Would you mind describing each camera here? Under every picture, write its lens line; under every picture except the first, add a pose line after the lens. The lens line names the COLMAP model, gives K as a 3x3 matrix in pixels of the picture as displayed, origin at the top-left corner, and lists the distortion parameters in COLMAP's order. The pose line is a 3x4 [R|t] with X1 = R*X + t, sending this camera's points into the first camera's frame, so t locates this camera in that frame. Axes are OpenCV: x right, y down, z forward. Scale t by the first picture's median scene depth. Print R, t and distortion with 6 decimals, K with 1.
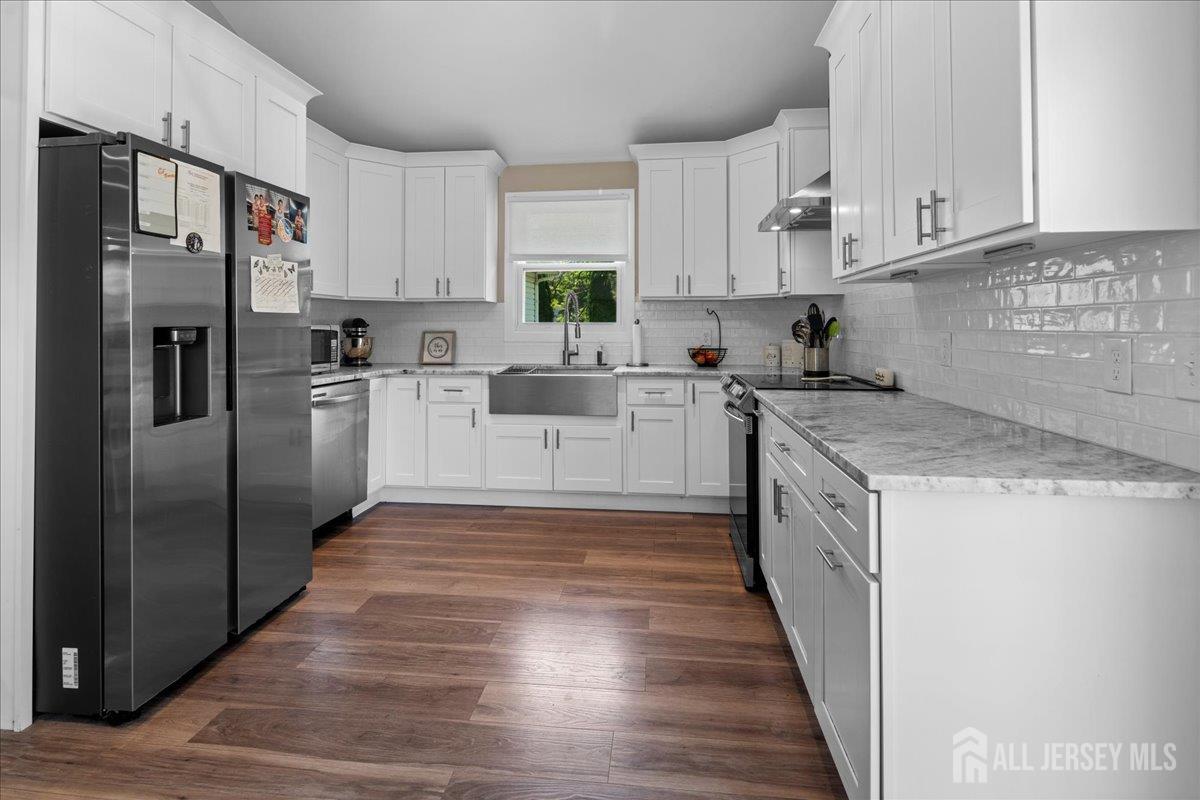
lens RADIAL K [[583.0, 0, 598.1], [0, 583.0, 333.7], [0, 0, 1]] dist [0.001221, -0.000810]
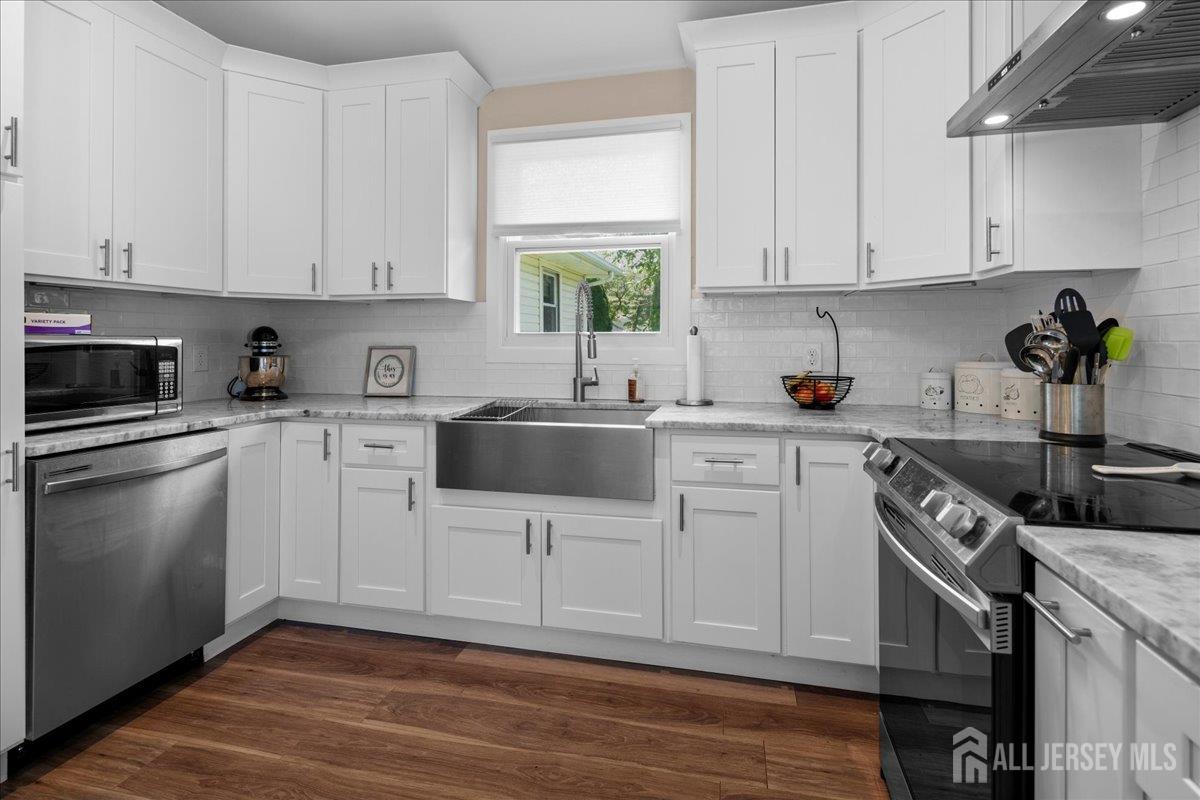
lens RADIAL K [[585.5, 0, 599.4], [0, 585.5, 356.5], [0, 0, 1]] dist [-0.001828, -0.001196]
pose [[0.993480, 0.001956, -0.113992, 0.041534], [0.000094, 0.999838, 0.017972, -0.005203], [0.114009, -0.017865, 0.993319, 0.416526]]
